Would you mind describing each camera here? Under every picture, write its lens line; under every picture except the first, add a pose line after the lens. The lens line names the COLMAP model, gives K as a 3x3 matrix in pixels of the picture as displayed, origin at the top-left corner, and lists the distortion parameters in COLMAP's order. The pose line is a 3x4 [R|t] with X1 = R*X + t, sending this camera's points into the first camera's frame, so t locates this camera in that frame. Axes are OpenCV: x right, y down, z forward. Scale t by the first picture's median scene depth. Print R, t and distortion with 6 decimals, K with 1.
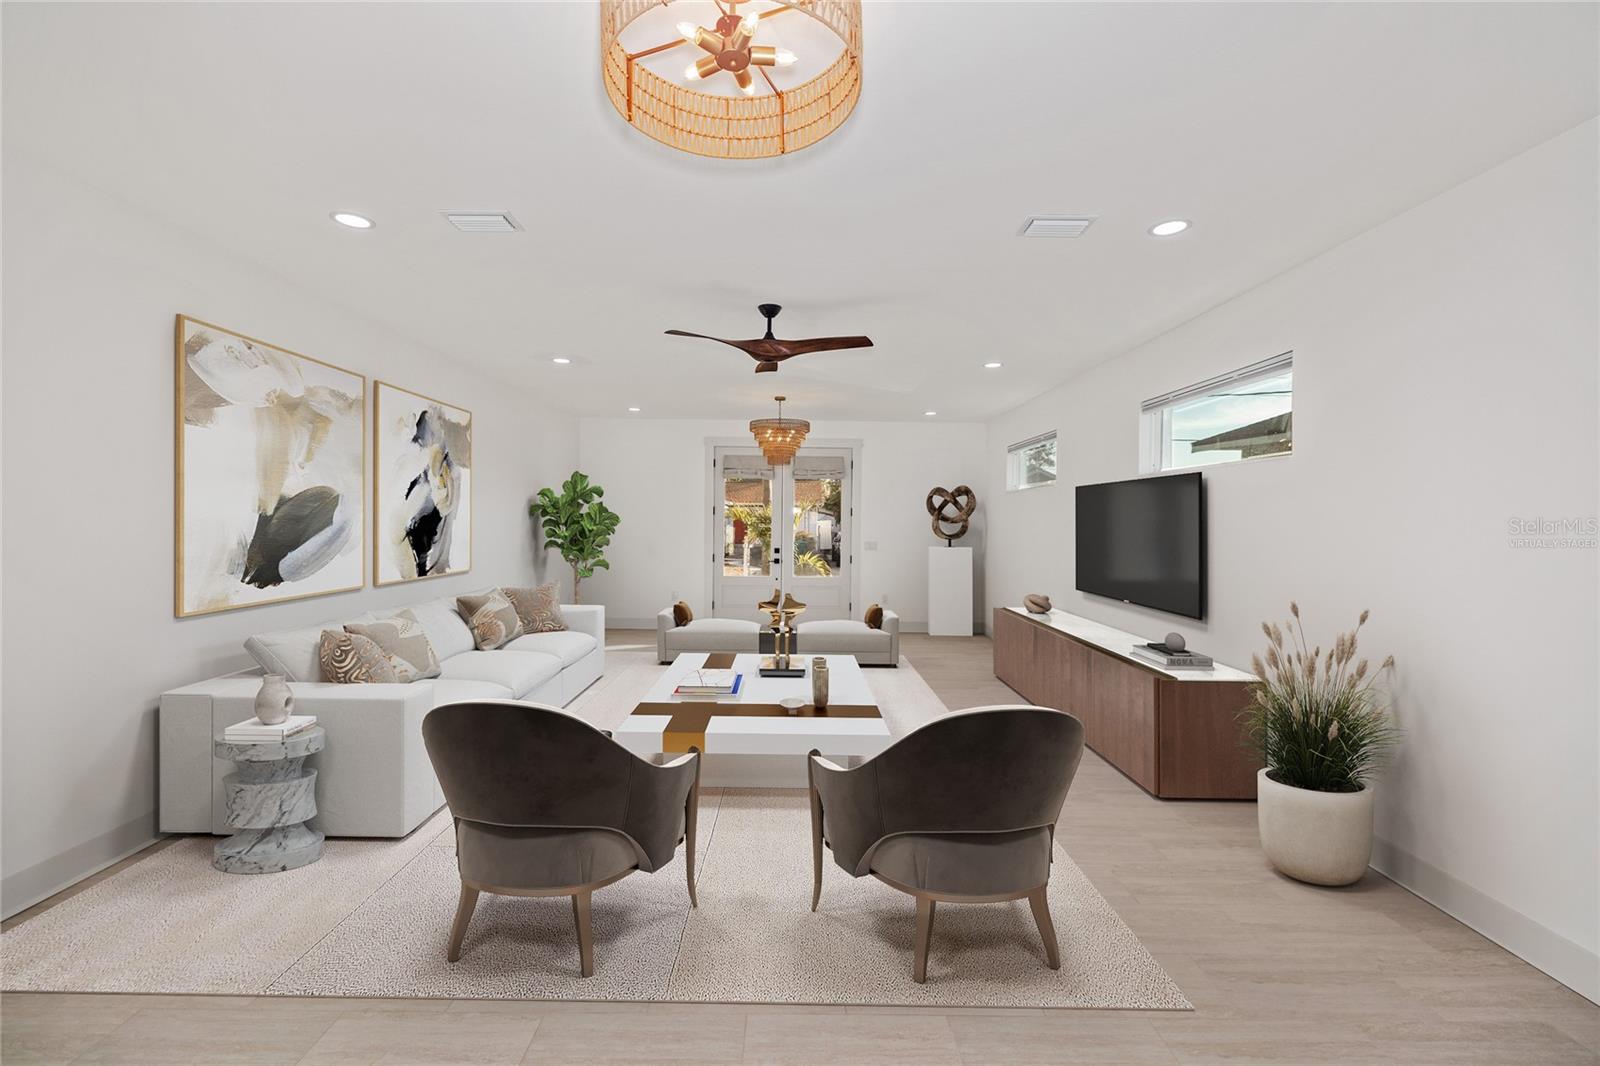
lens RADIAL K [[678.8, 0, 792.8], [0, 678.8, 526.6], [0, 0, 1]] dist [0.002665, -0.000645]
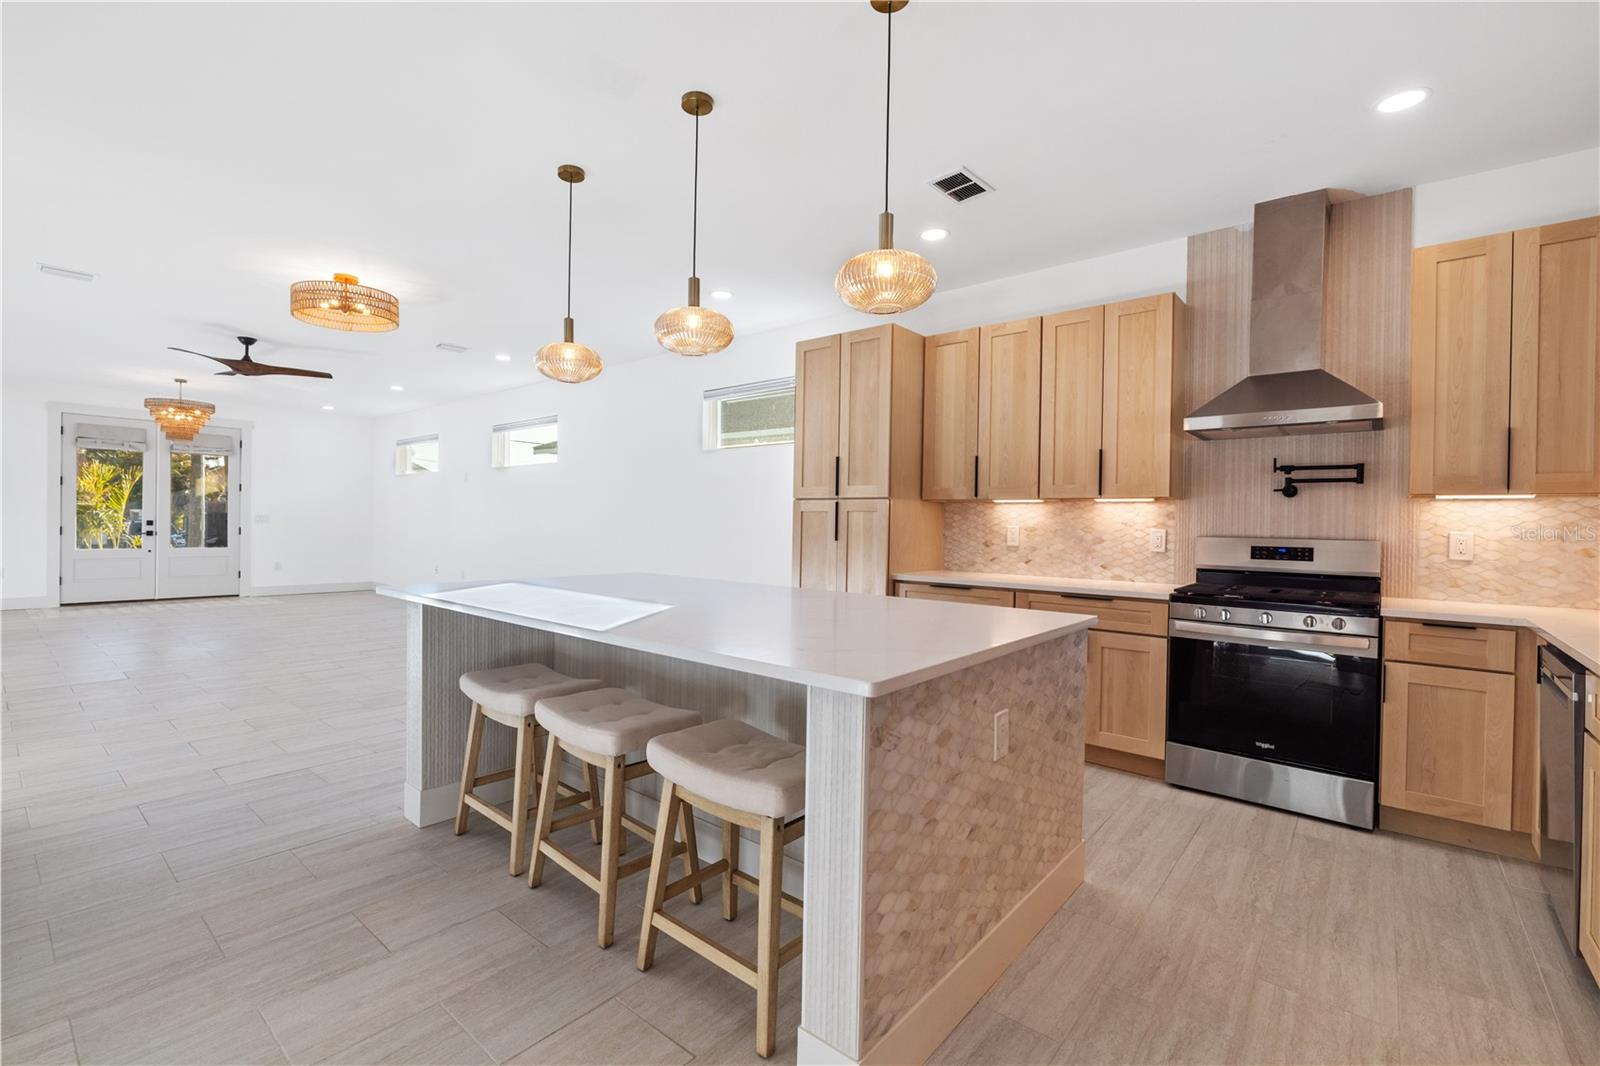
lens RADIAL K [[702.4, 0, 787.7], [0, 702.4, 528.4], [0, 0, 1]] dist [-0.010033, 0.002568]
pose [[0.648606, -0.006147, 0.761100, -0.246335], [-0.000795, 0.999961, 0.008753, 0.042181], [-0.761124, -0.006283, 0.648576, -0.501530]]
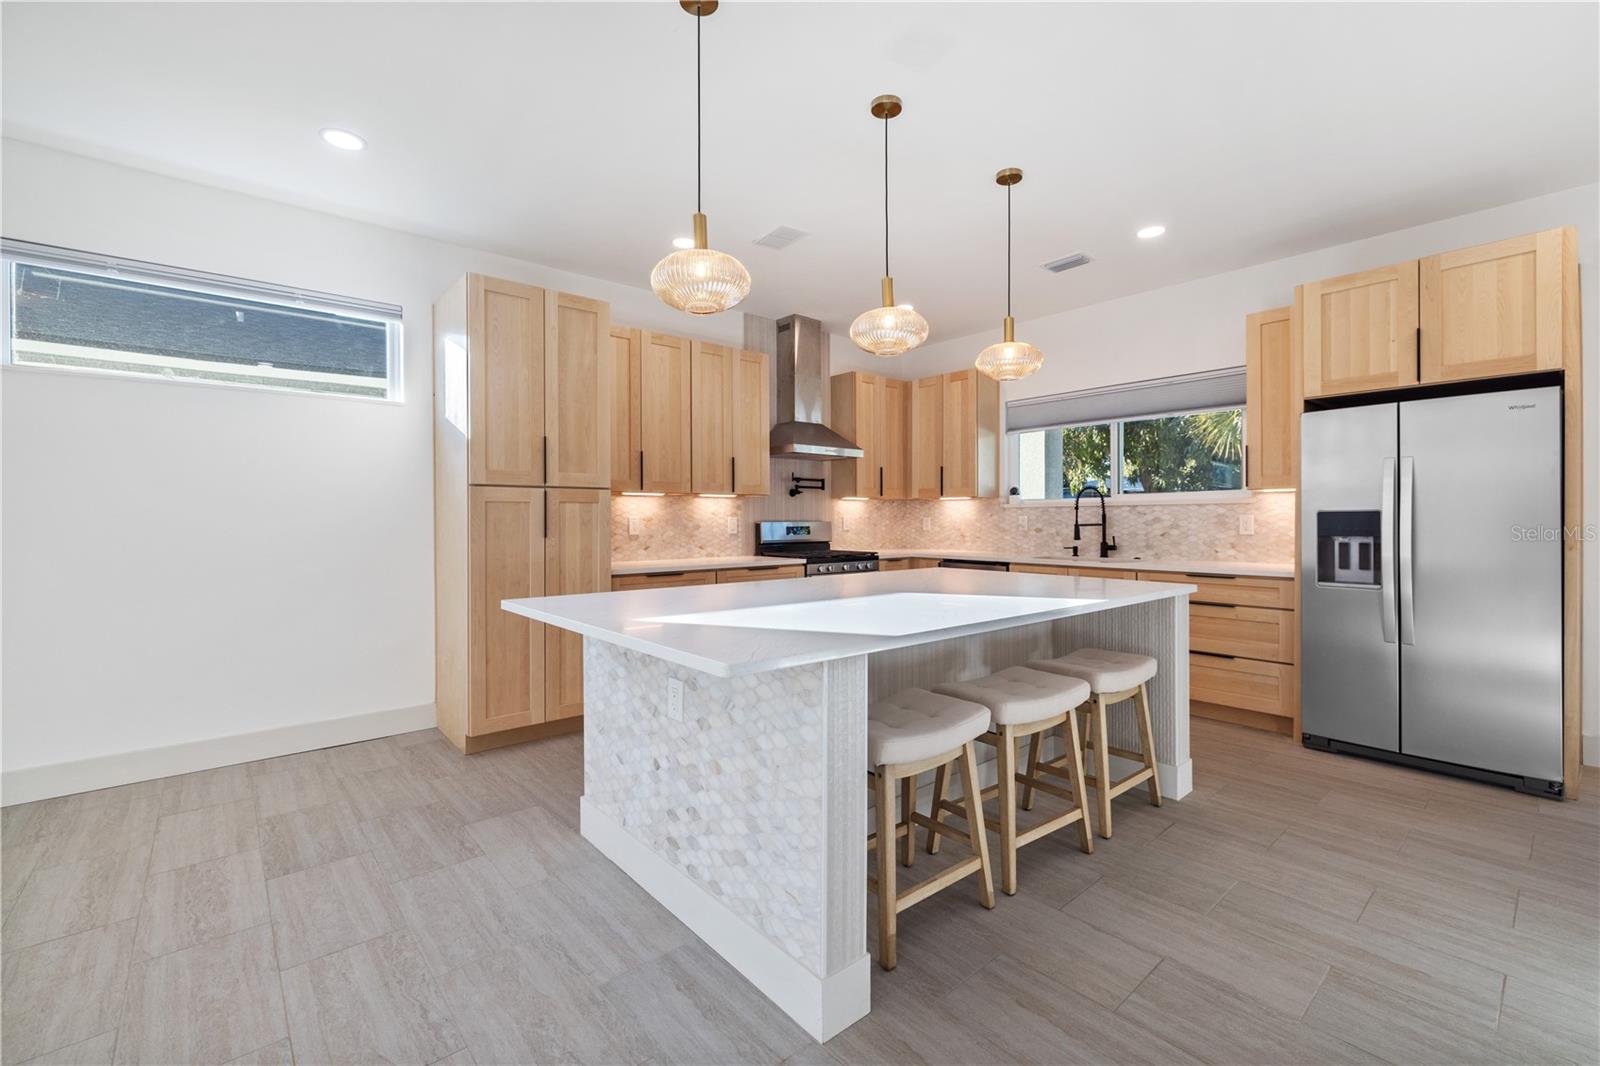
lens RADIAL K [[678.8, 0, 791.7], [0, 678.8, 521.7], [0, 0, 1]] dist [0.002665, -0.000645]
pose [[-0.647181, -0.013265, 0.762221, -0.244306], [0.004195, 0.999771, 0.020961, 0.037165], [-0.762325, 0.016763, -0.646977, 0.048859]]
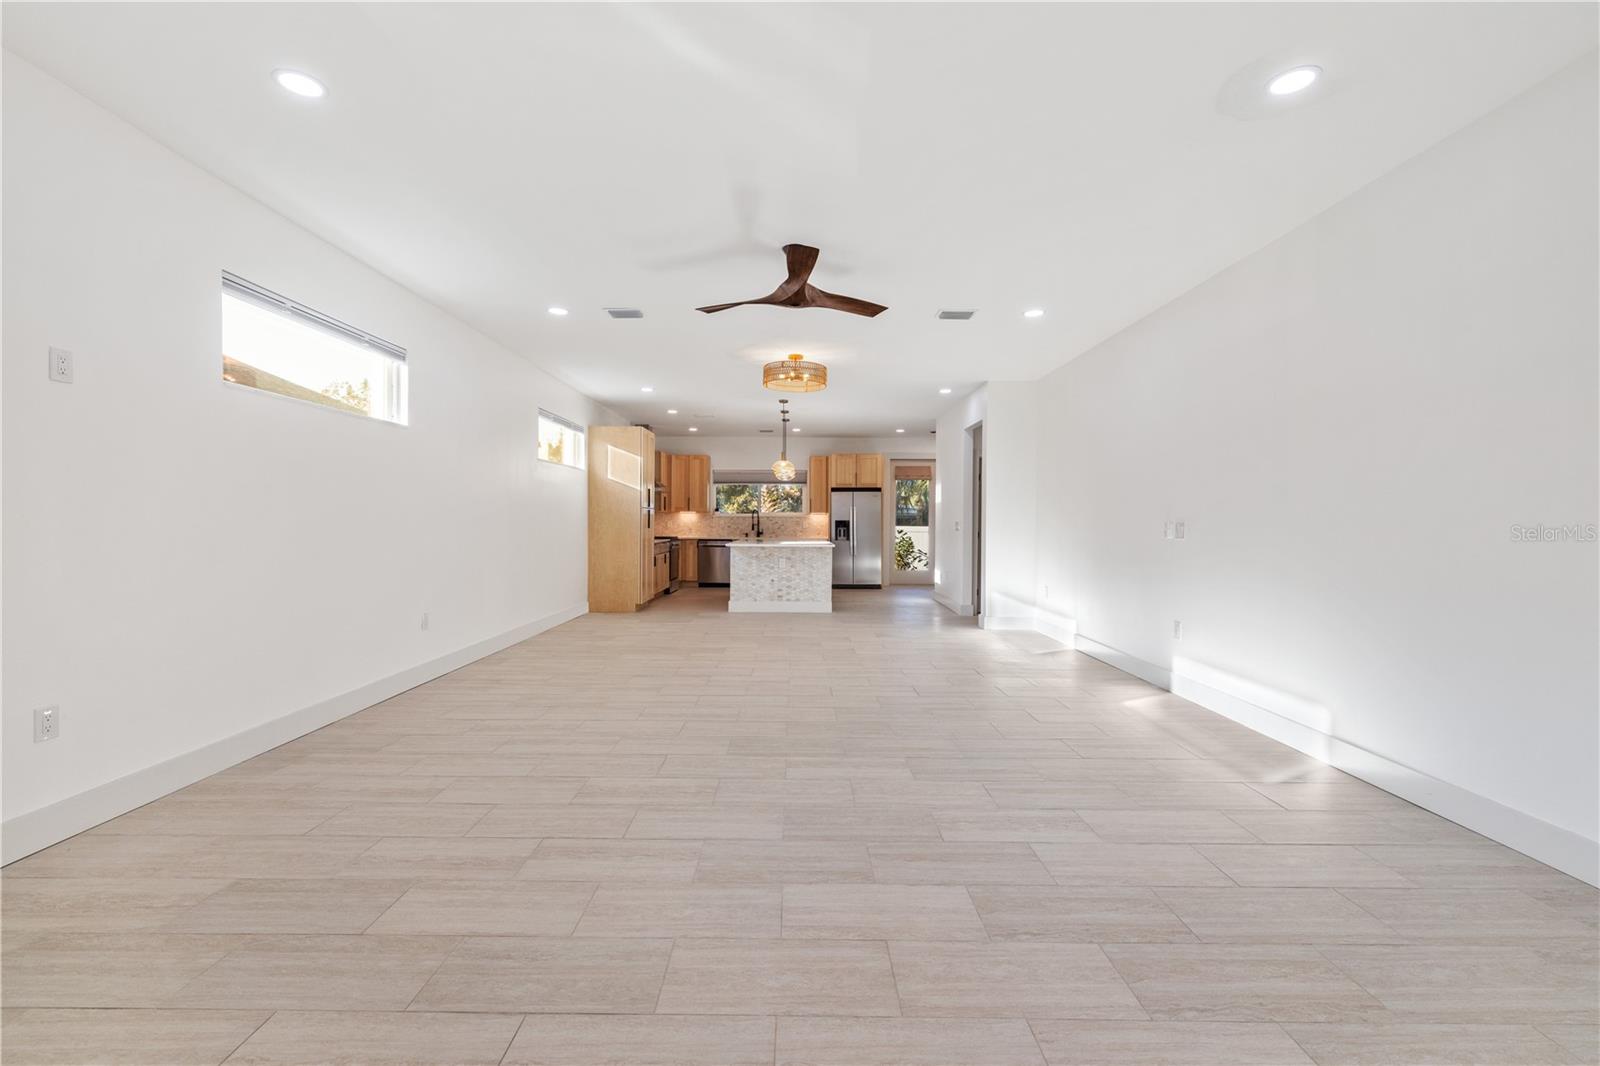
lens RADIAL K [[678.8, 0, 786.5], [0, 678.8, 529.0], [0, 0, 1]] dist [0.002665, -0.000645]
pose [[-0.999720, -0.017971, 0.015376, -0.026523], [-0.017629, 0.999601, 0.022078, 0.027870], [-0.015766, 0.021801, -0.999638, 1.123819]]
